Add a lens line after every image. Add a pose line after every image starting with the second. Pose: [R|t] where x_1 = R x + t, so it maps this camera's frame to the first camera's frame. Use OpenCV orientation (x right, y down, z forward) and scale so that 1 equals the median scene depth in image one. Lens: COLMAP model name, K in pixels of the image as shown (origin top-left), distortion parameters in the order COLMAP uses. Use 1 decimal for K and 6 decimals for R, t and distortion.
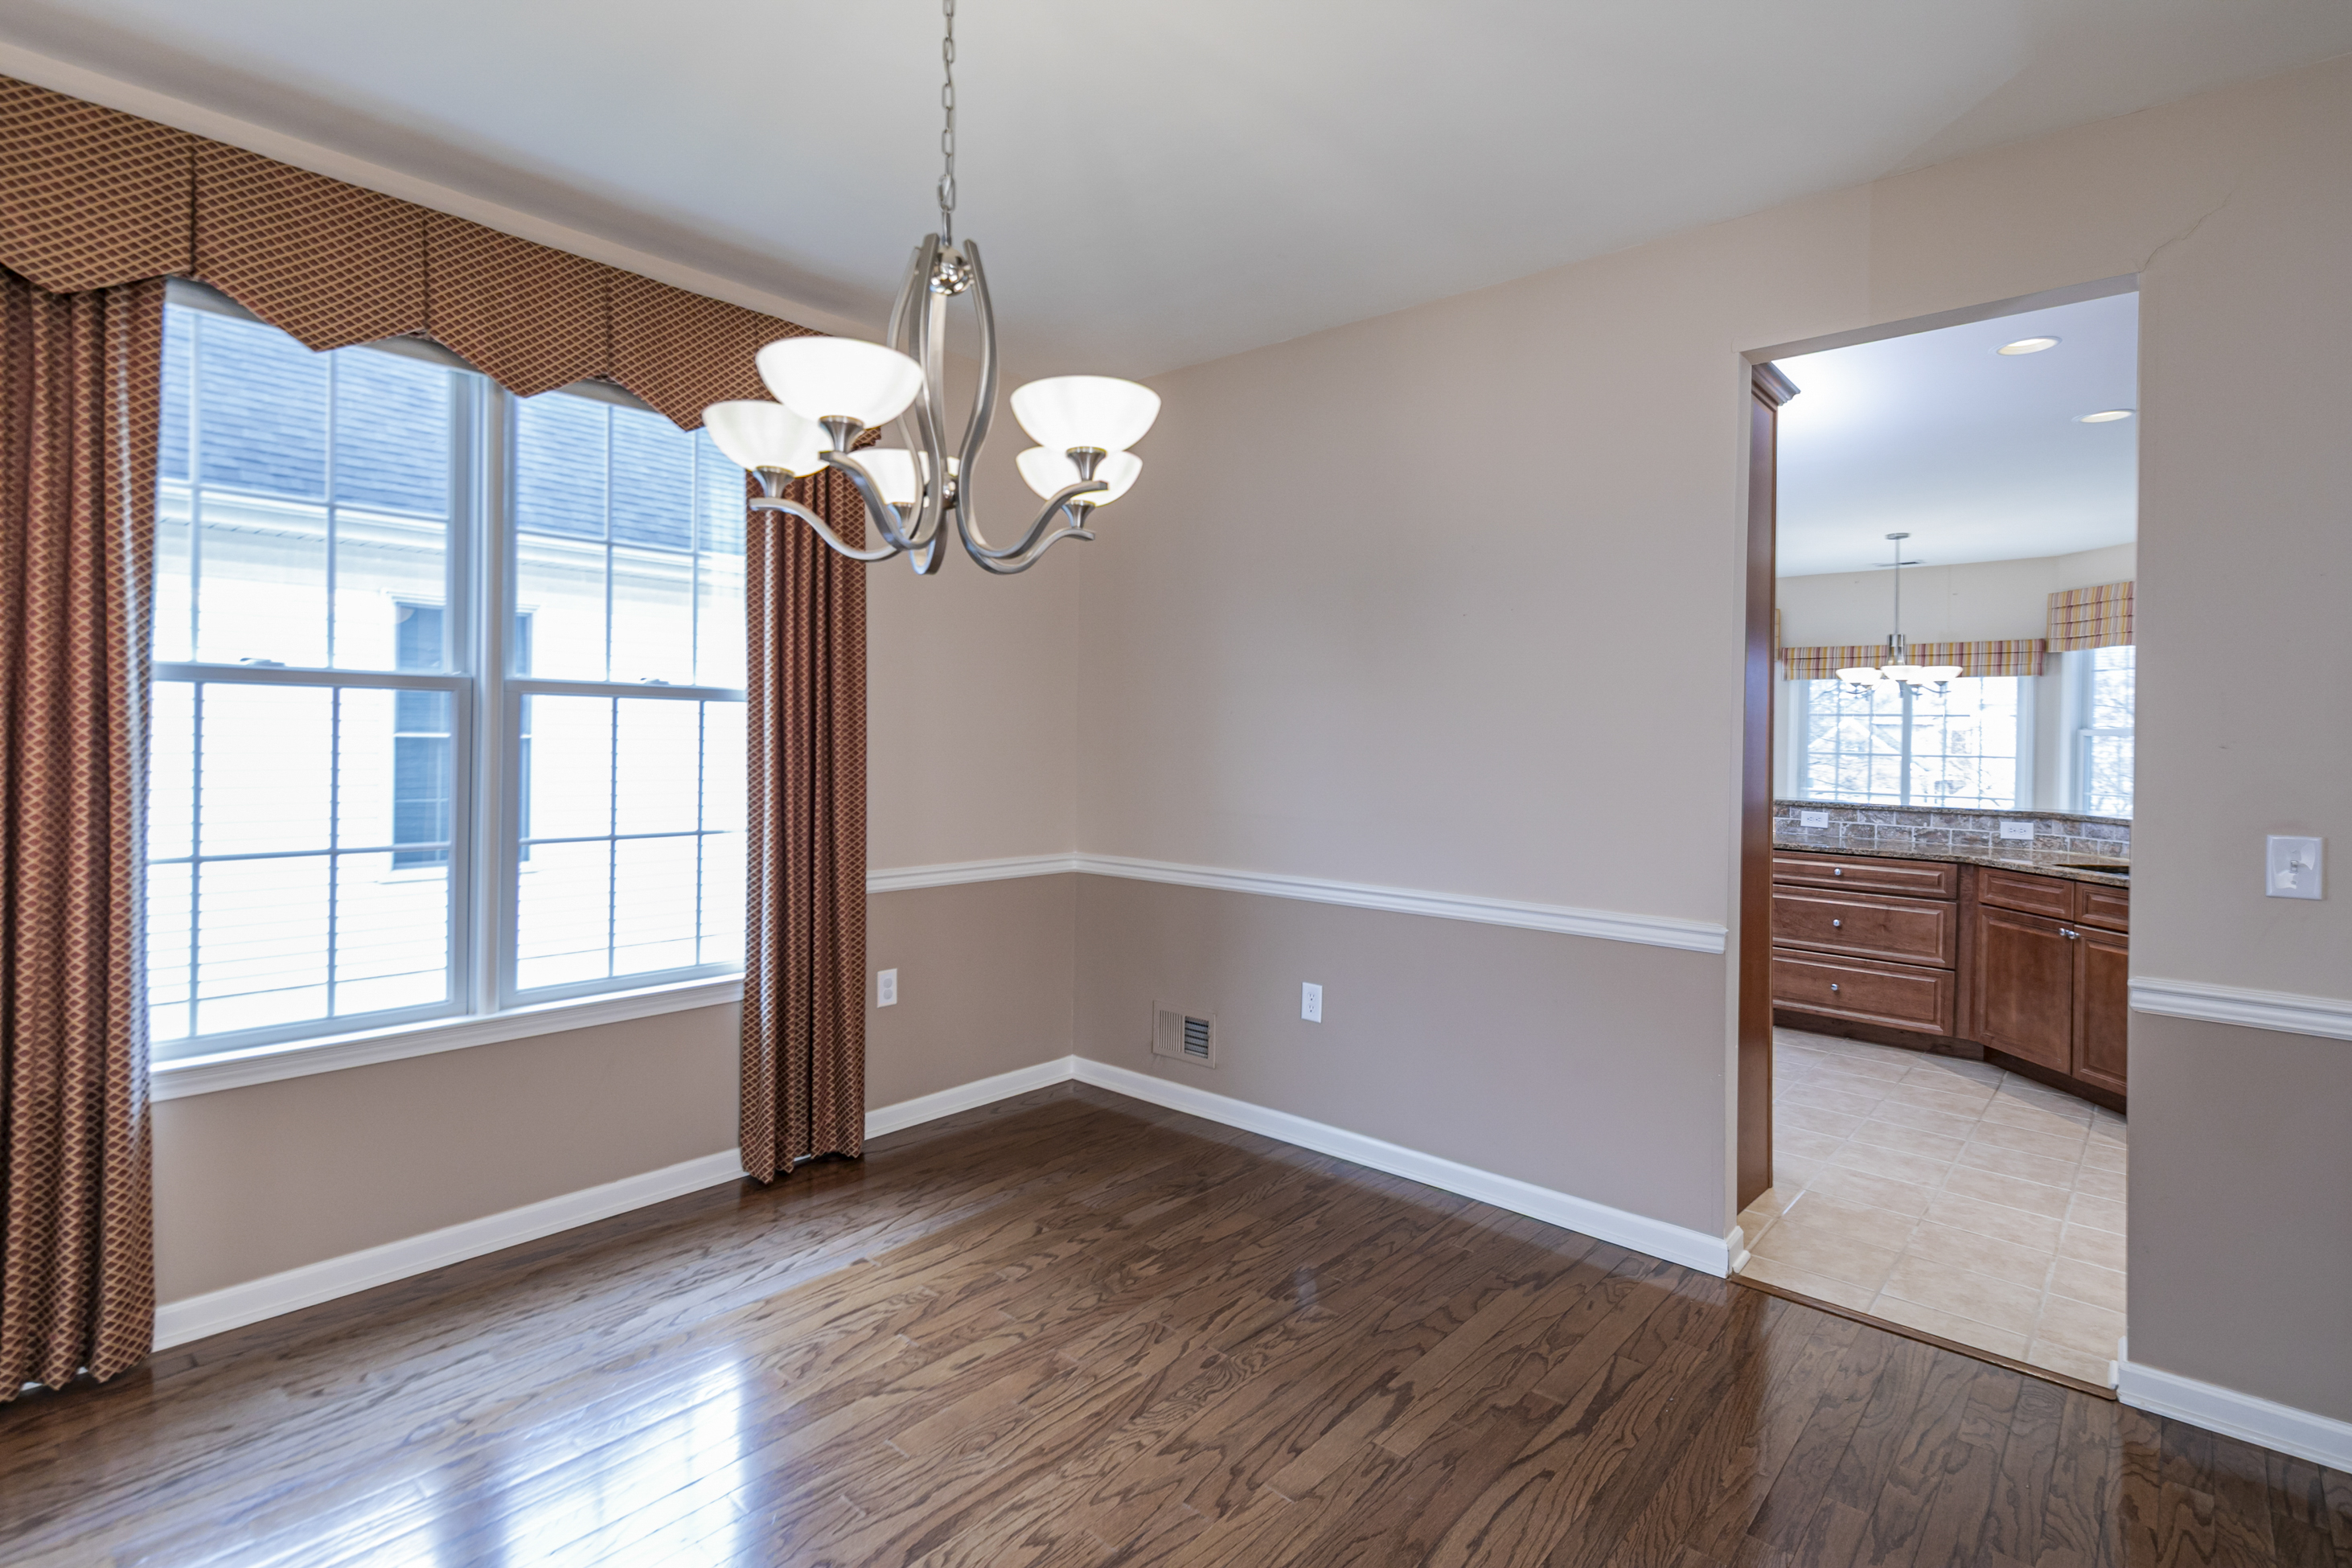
lens RADIAL K [[1153.3, 0, 1100.5], [0, 1153.3, 768.2], [0, 0, 1]] dist [0.014224, -0.002669]
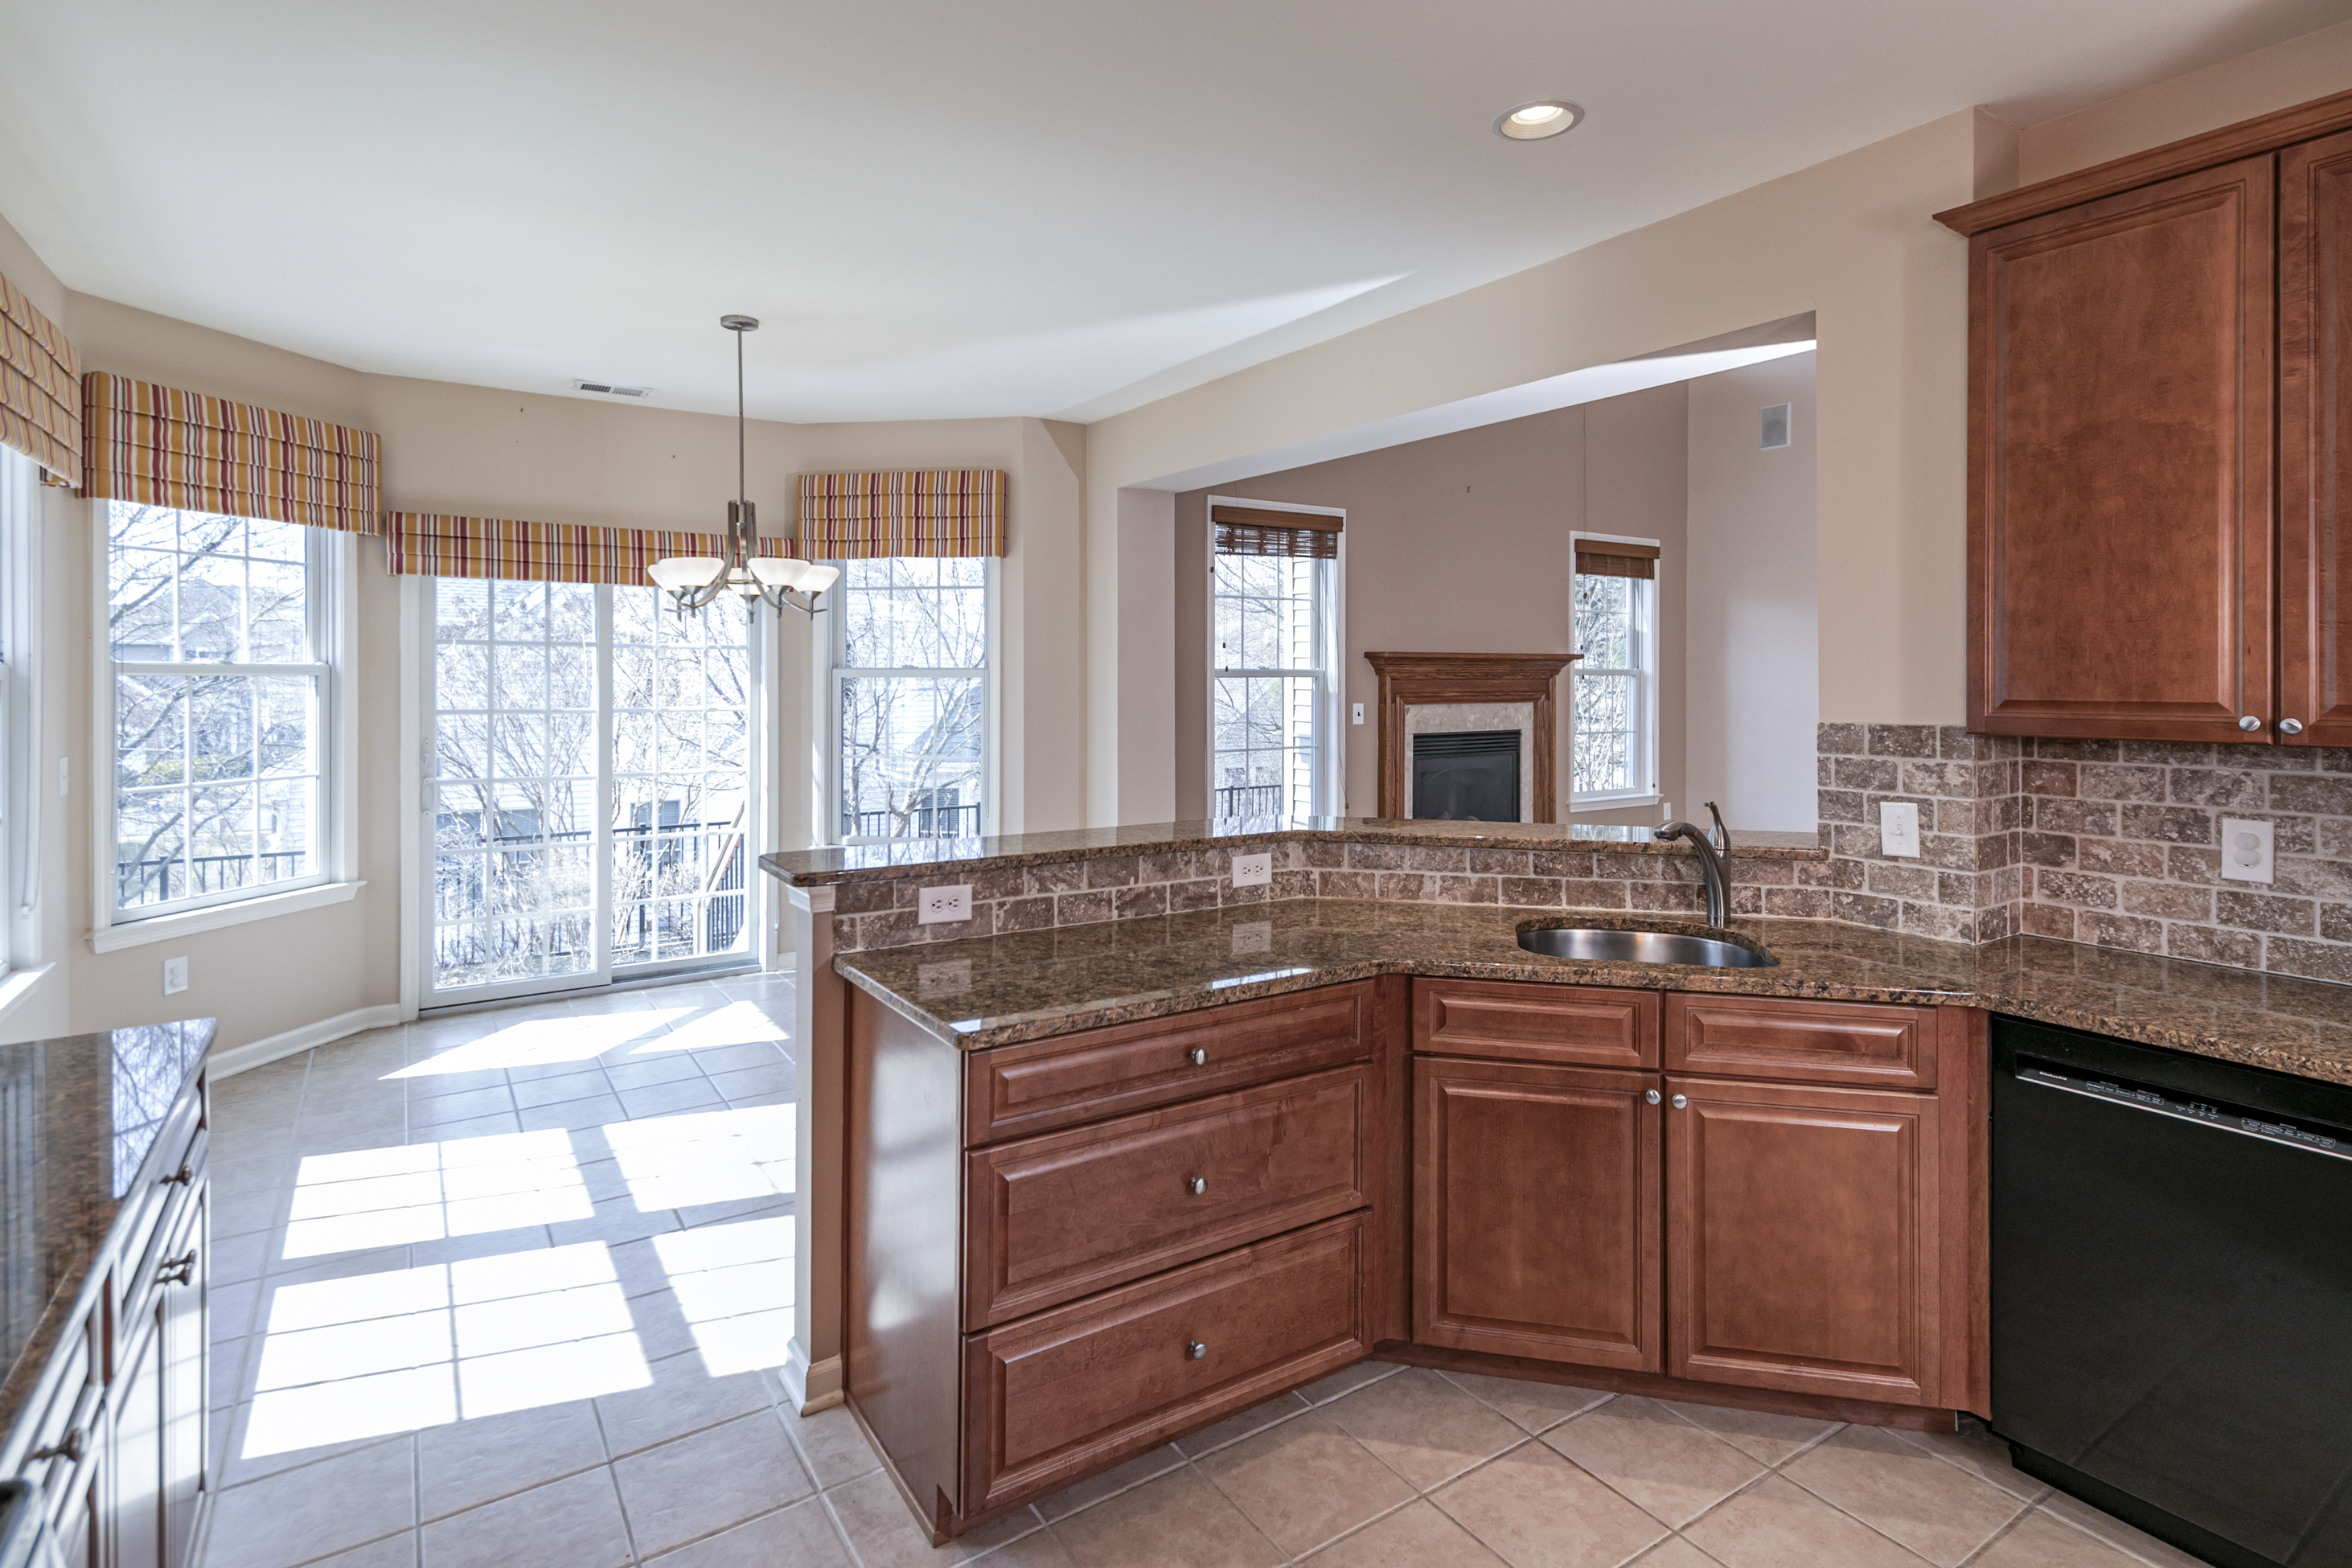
lens RADIAL K [[1153.3, 0, 1202.5], [0, 1153.3, 680.1], [0, 0, 1]] dist [0.014224, -0.002669]
pose [[0.198344, -0.019973, 0.979929, 0.155180], [0.028922, 0.999476, 0.014518, -0.026621], [-0.979706, 0.025462, 0.198818, 0.557846]]
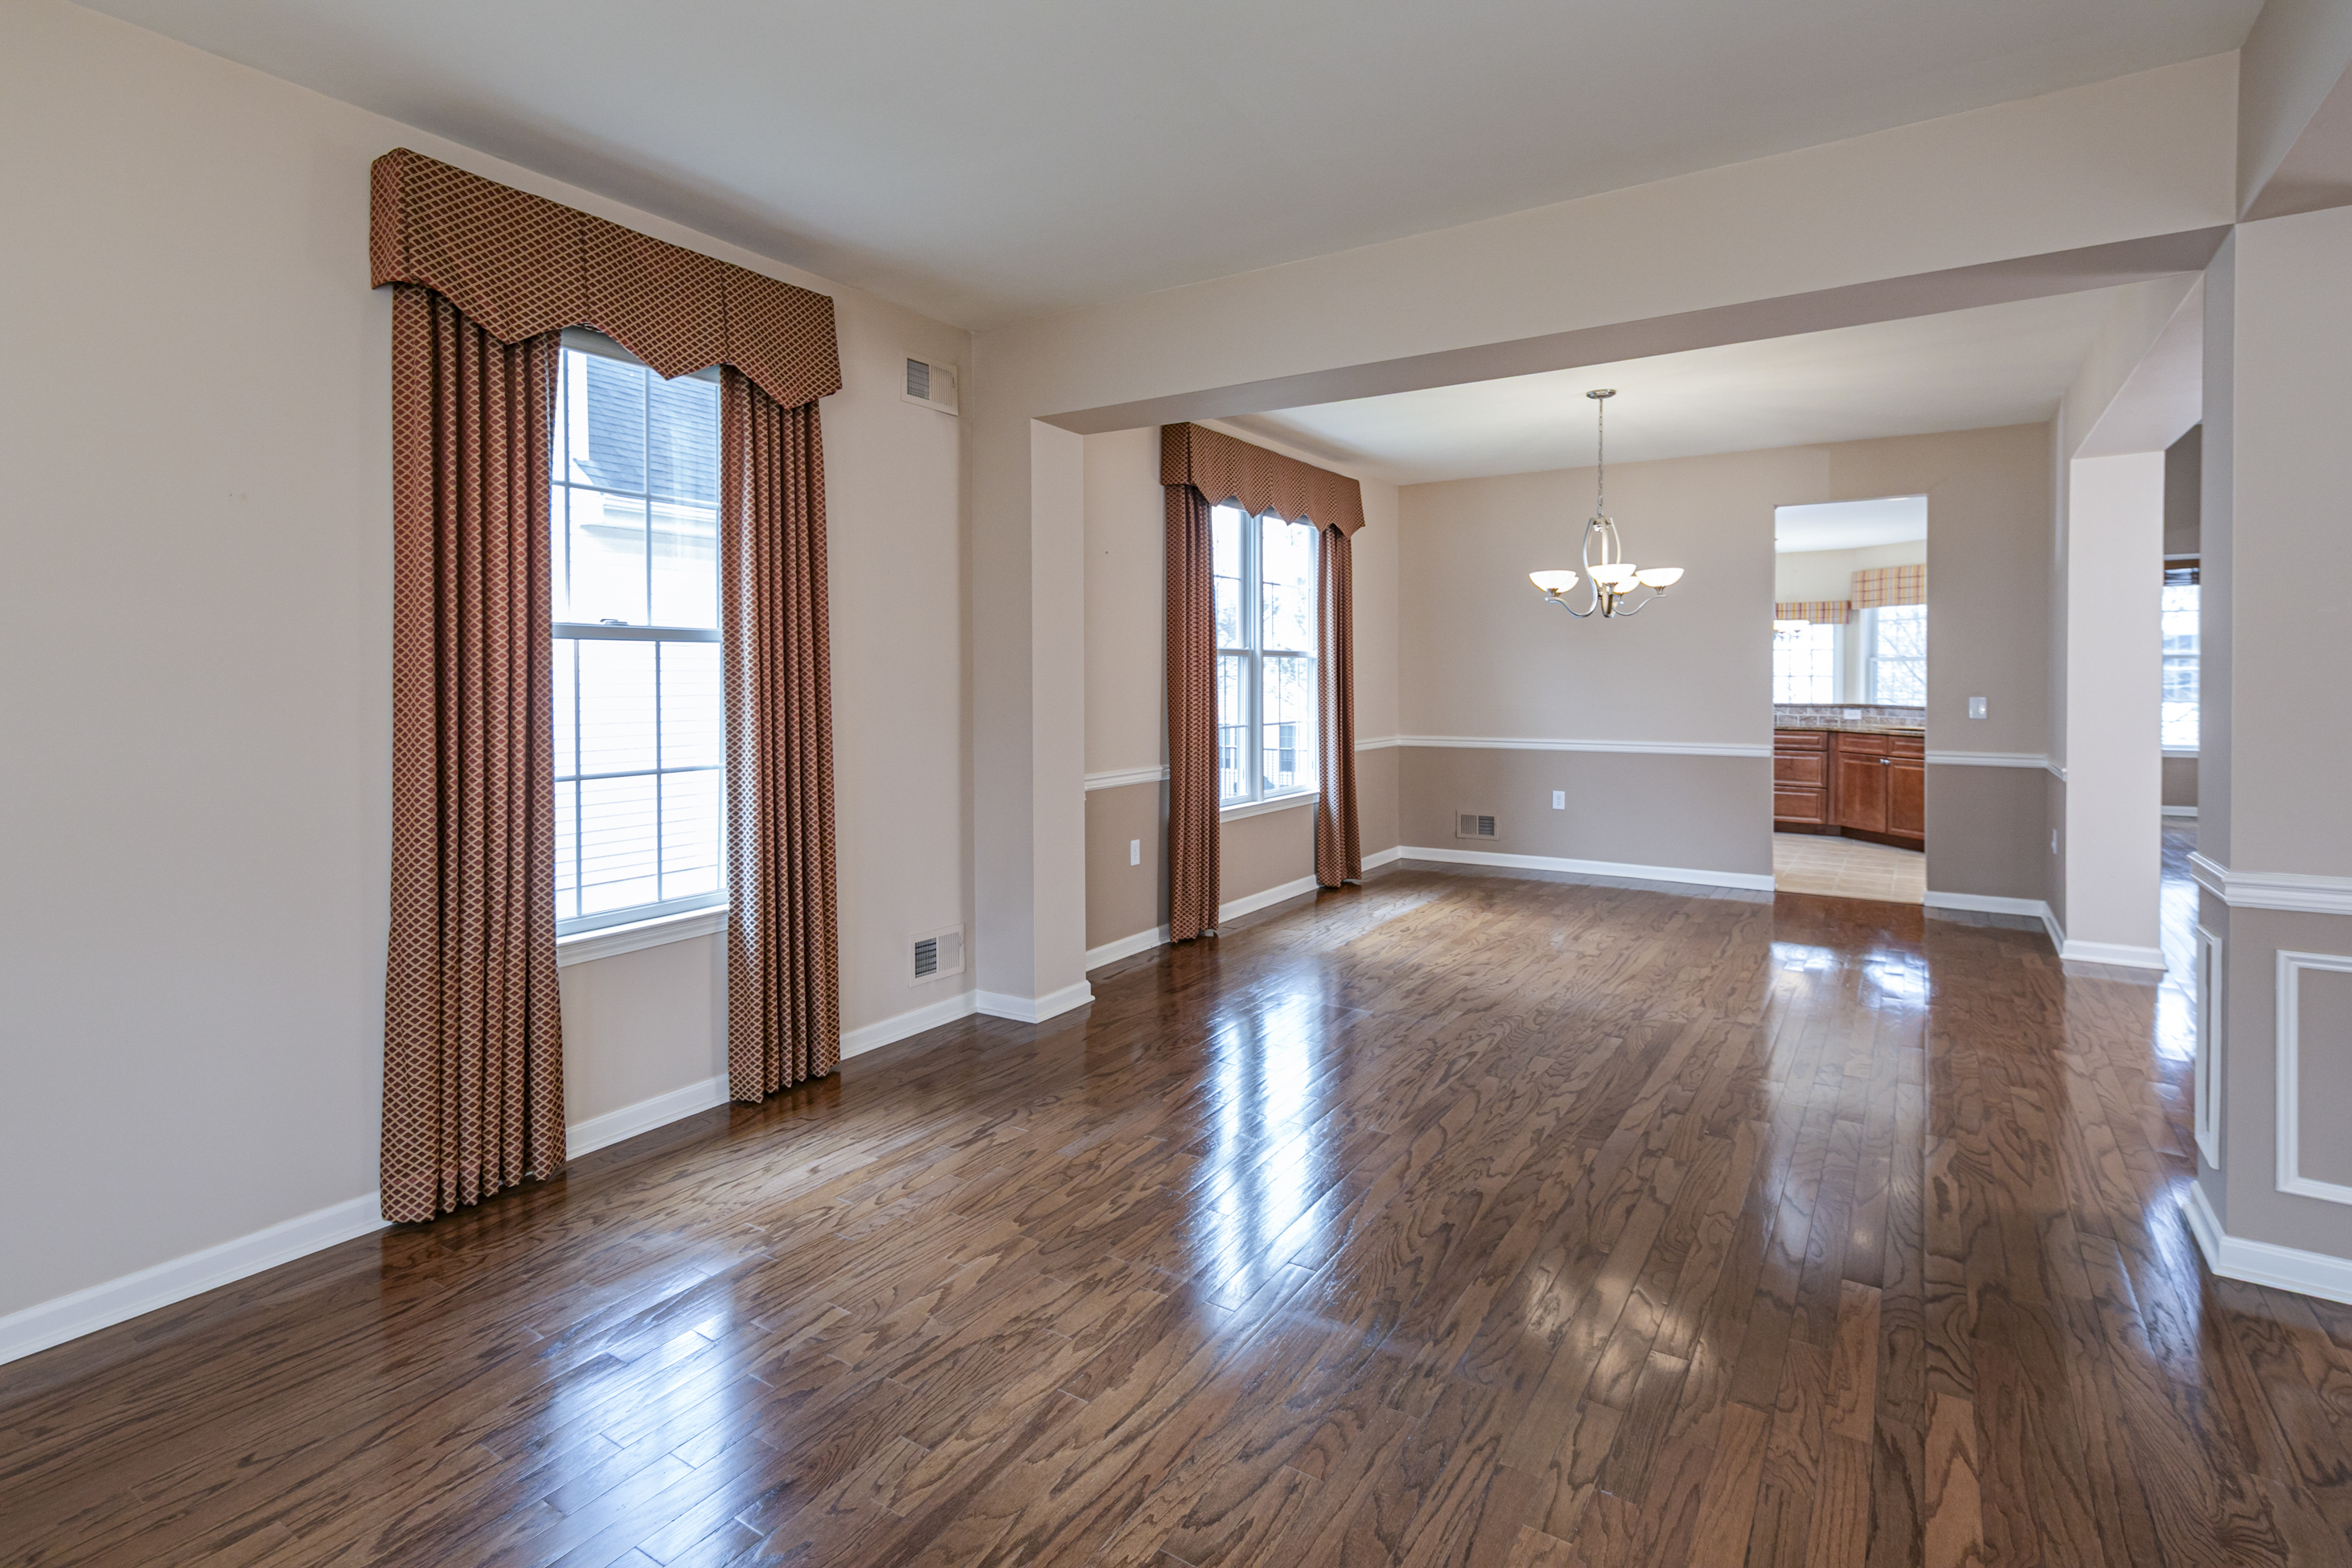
lens RADIAL K [[1153.3, 0, 1175.6], [0, 1153.3, 683.4], [0, 0, 1]] dist [0.014224, -0.002669]
pose [[0.983865, -0.017183, 0.178084, -0.358770], [0.019853, 0.999716, -0.013219, 0.005100], [-0.177806, 0.016541, 0.983927, -0.372545]]
